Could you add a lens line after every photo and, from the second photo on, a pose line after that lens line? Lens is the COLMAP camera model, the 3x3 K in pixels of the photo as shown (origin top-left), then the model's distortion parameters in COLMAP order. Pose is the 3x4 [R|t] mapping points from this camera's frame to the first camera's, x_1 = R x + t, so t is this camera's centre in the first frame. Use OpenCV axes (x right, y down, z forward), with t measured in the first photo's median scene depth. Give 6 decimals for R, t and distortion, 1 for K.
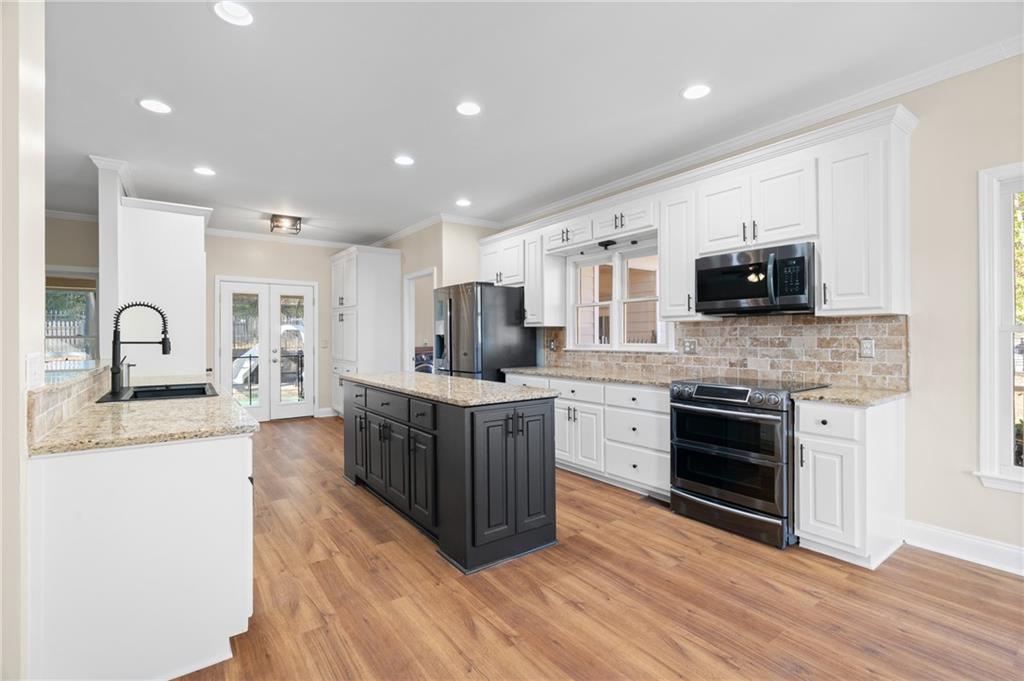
lens RADIAL K [[464.4, 0, 508.3], [0, 464.4, 336.8], [0, 0, 1]] dist [-0.006063, 0.001698]
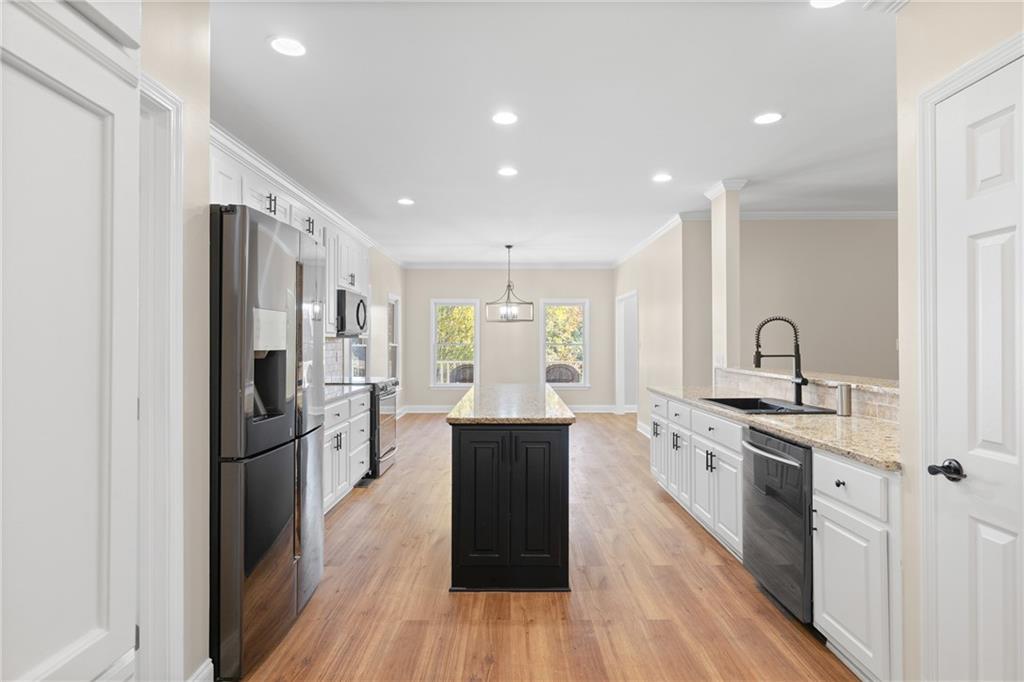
lens RADIAL K [[530.6, 0, 512.9], [0, 530.6, 340.6], [0, 0, 1]] dist [-0.000237, -0.000031]
pose [[-0.813333, 0.007211, 0.581753, -0.997526], [0.000911, 0.999938, -0.011120, -0.007432], [-0.581797, -0.008514, -0.813289, 2.303245]]
